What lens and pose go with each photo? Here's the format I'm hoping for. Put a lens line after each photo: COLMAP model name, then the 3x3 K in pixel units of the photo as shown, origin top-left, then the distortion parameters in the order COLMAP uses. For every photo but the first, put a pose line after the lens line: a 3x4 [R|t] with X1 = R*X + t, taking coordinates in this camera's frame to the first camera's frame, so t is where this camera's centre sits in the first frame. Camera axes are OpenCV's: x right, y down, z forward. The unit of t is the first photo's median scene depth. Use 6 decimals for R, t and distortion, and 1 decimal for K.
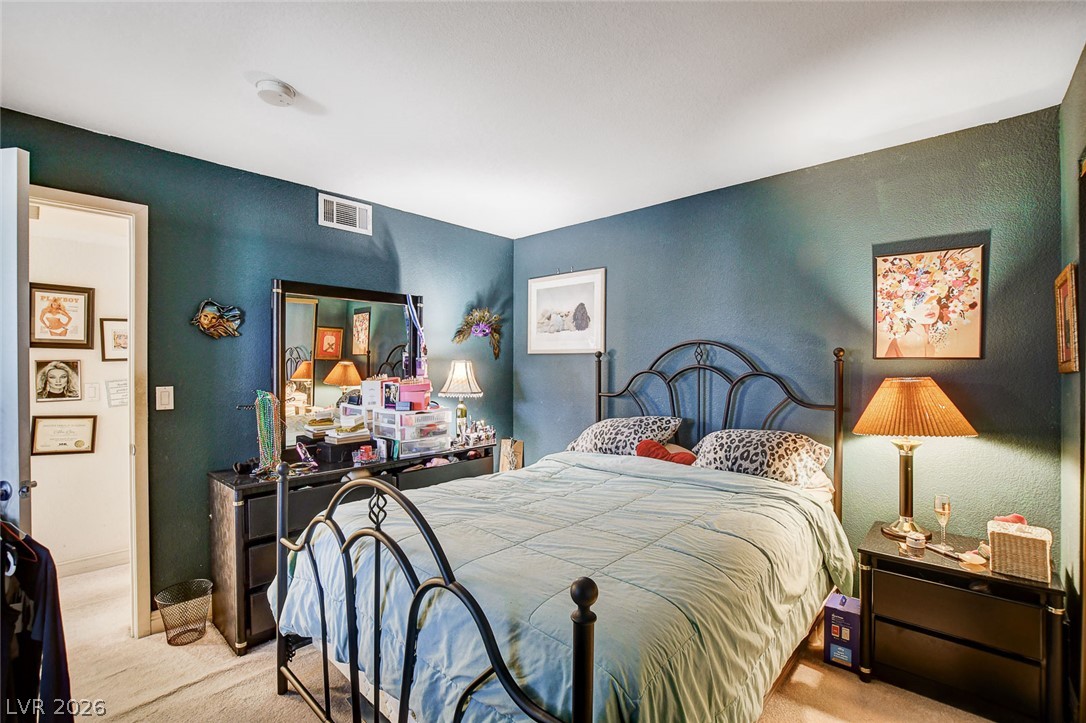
lens RADIAL K [[477.0, 0, 544.4], [0, 477.0, 362.8], [0, 0, 1]] dist [-0.029508, 0.007225]
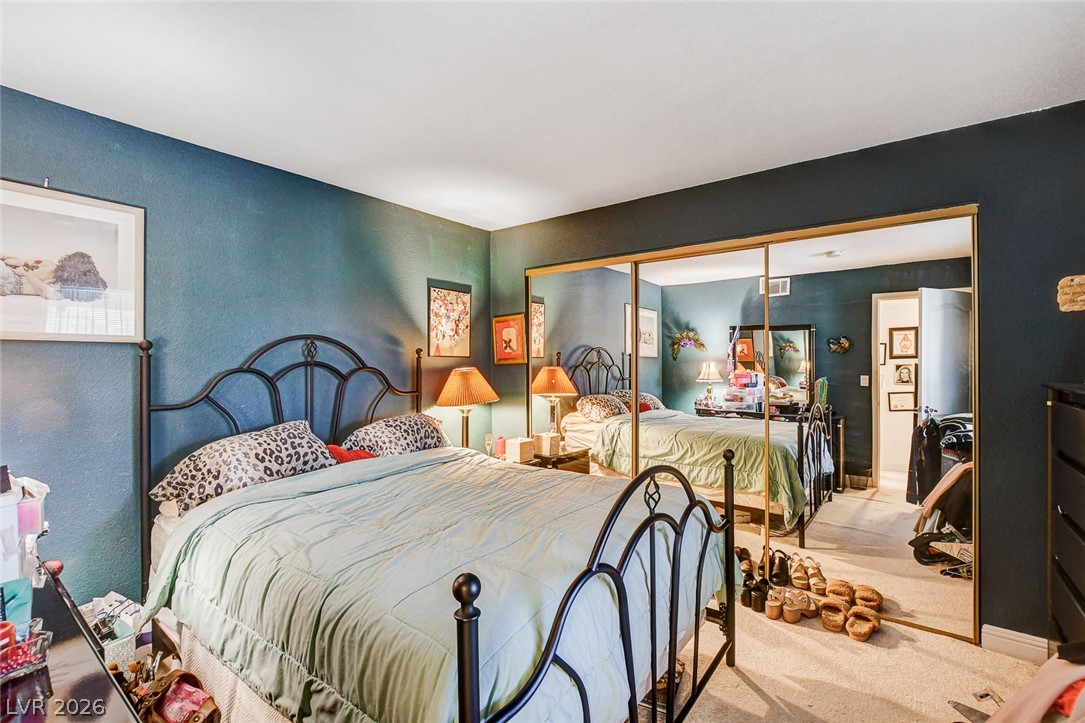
lens RADIAL K [[476.5, 0, 543.9], [0, 476.5, 362.8], [0, 0, 1]] dist [-0.029508, 0.007225]
pose [[-0.081753, -0.005138, 0.996639, -0.809076], [0.001218, 0.999985, 0.005255, 0.003706], [-0.996652, 0.001644, -0.081746, 0.781550]]
